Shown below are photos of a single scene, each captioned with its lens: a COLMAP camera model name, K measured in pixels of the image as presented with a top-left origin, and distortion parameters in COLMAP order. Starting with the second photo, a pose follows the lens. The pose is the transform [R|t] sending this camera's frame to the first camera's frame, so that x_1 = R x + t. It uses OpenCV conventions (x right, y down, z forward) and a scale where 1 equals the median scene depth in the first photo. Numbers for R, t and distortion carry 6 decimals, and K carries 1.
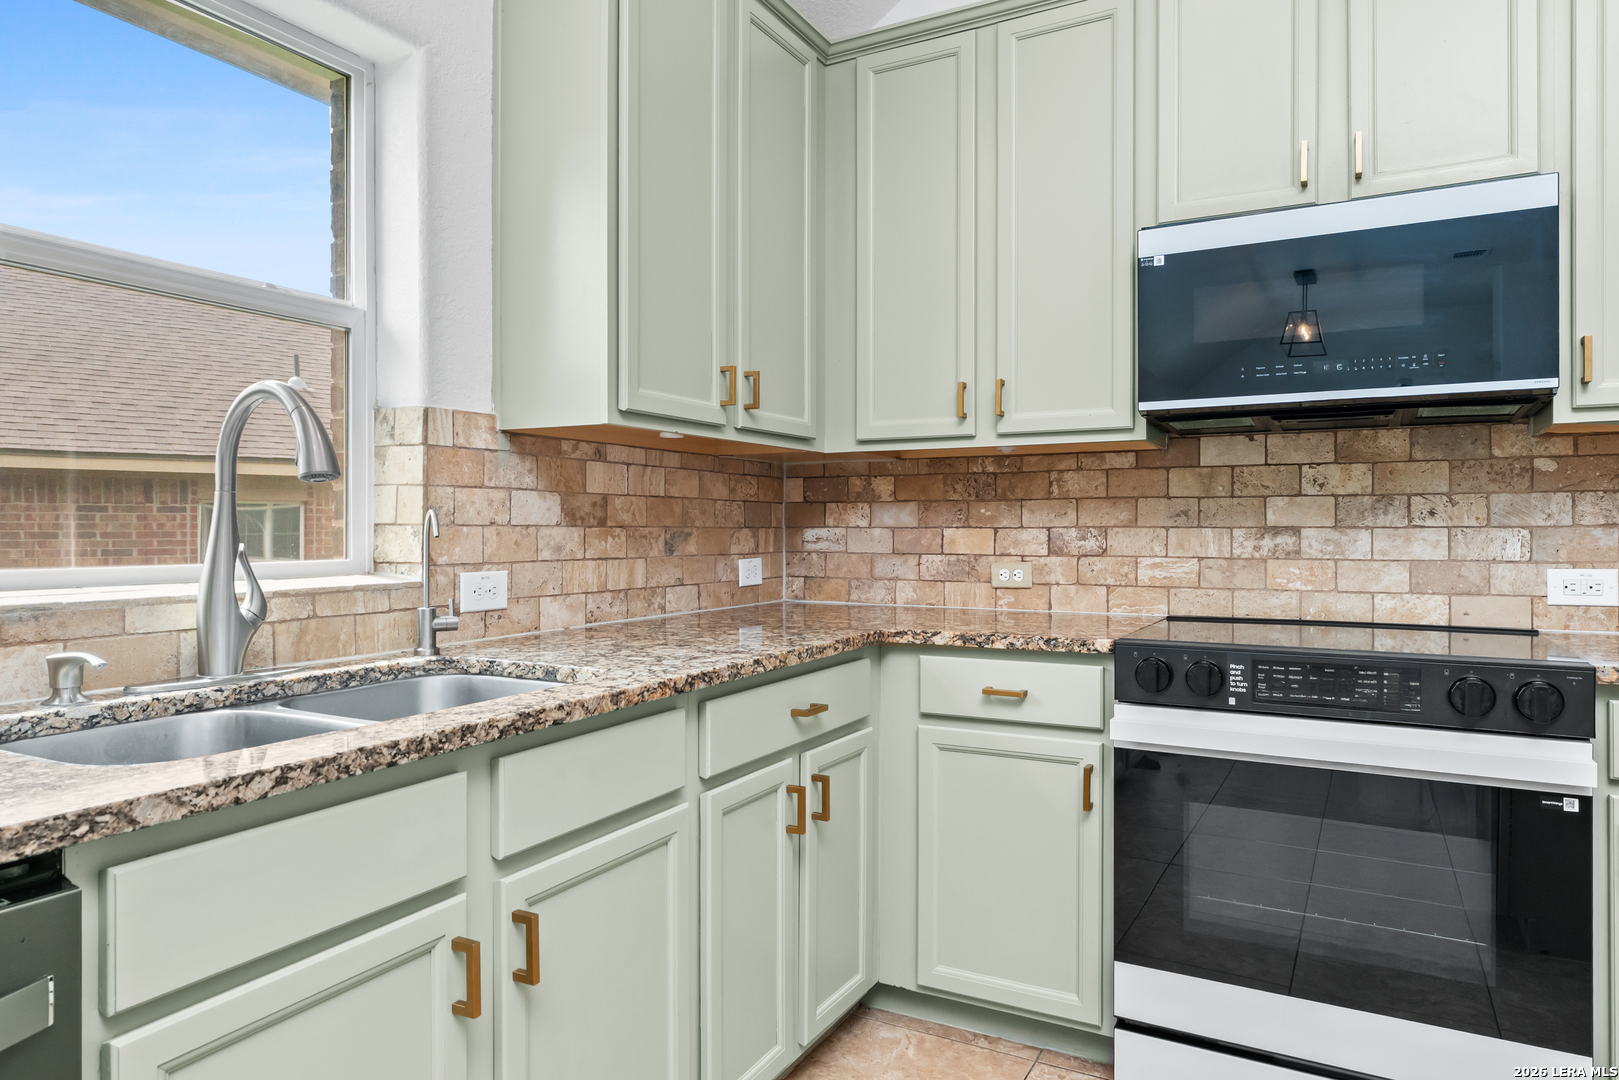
lens RADIAL K [[1006.4, 0, 808.3], [0, 1006.4, 530.6], [0, 0, 1]] dist [-0.003206, 0.001248]
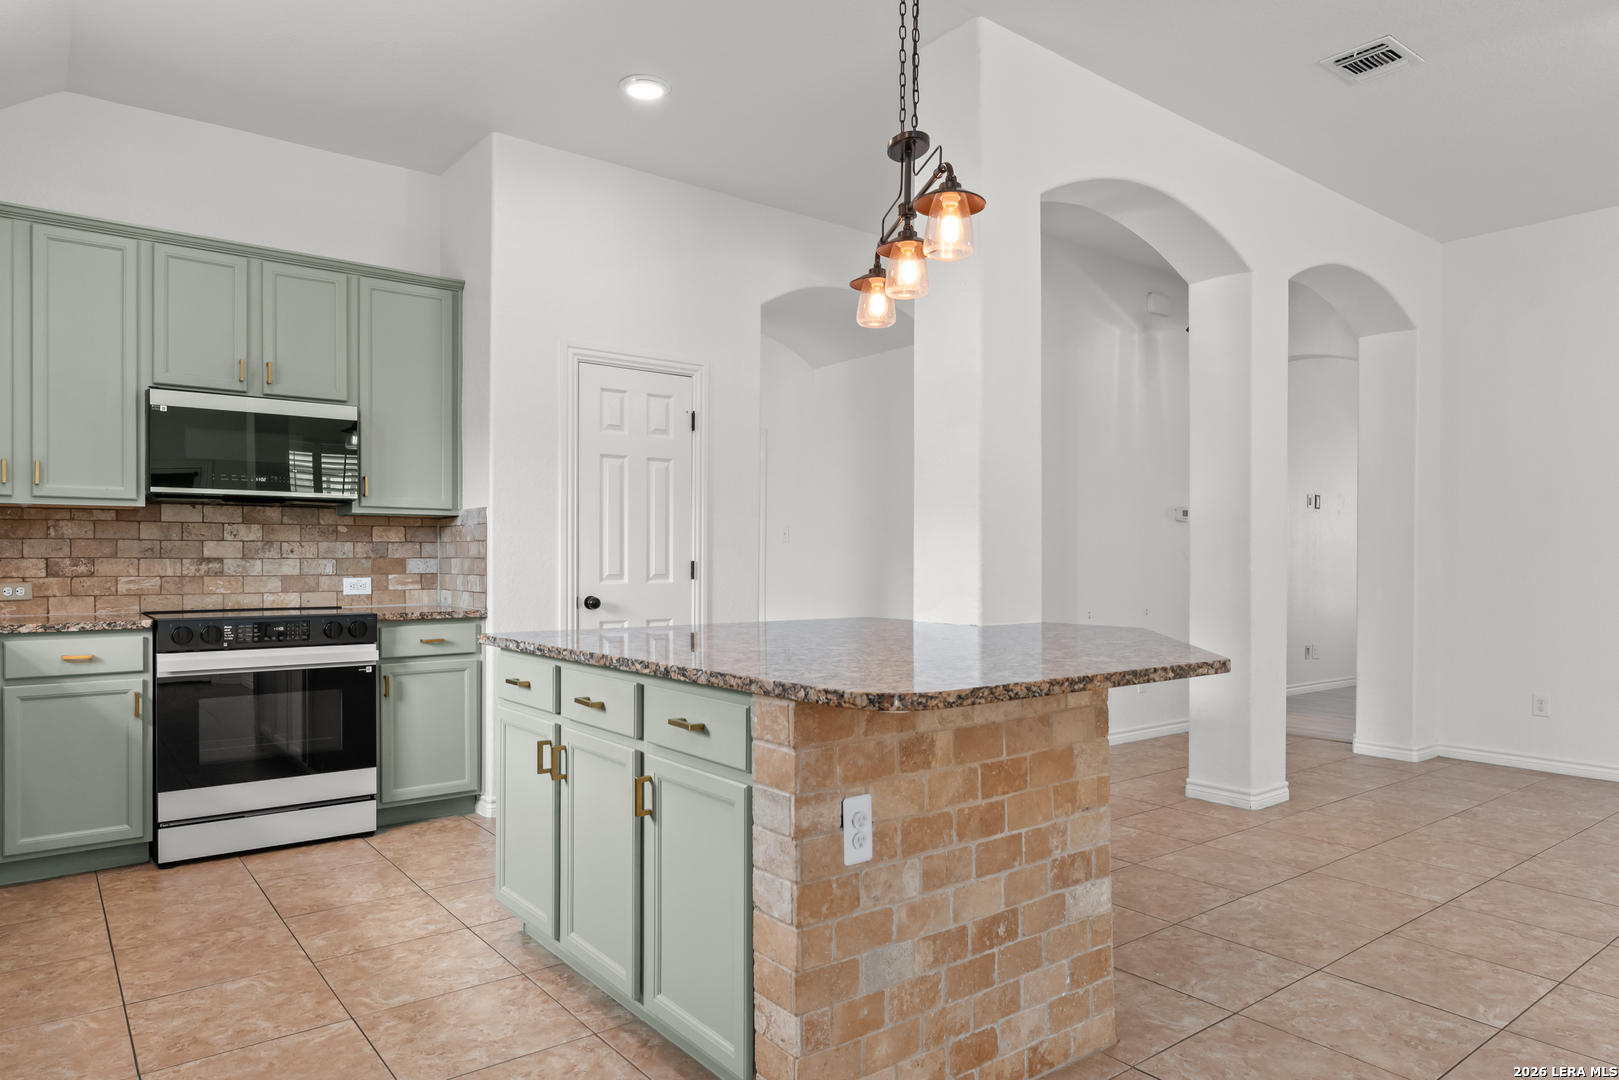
lens RADIAL K [[1006.4, 0, 809.4], [0, 1006.4, 566.6], [0, 0, 1]] dist [-0.003206, 0.001248]
pose [[0.398216, -0.005380, 0.917276, -0.774358], [-0.000443, 0.999982, 0.006058, 0.000353], [-0.917291, -0.002819, 0.398207, -0.706708]]
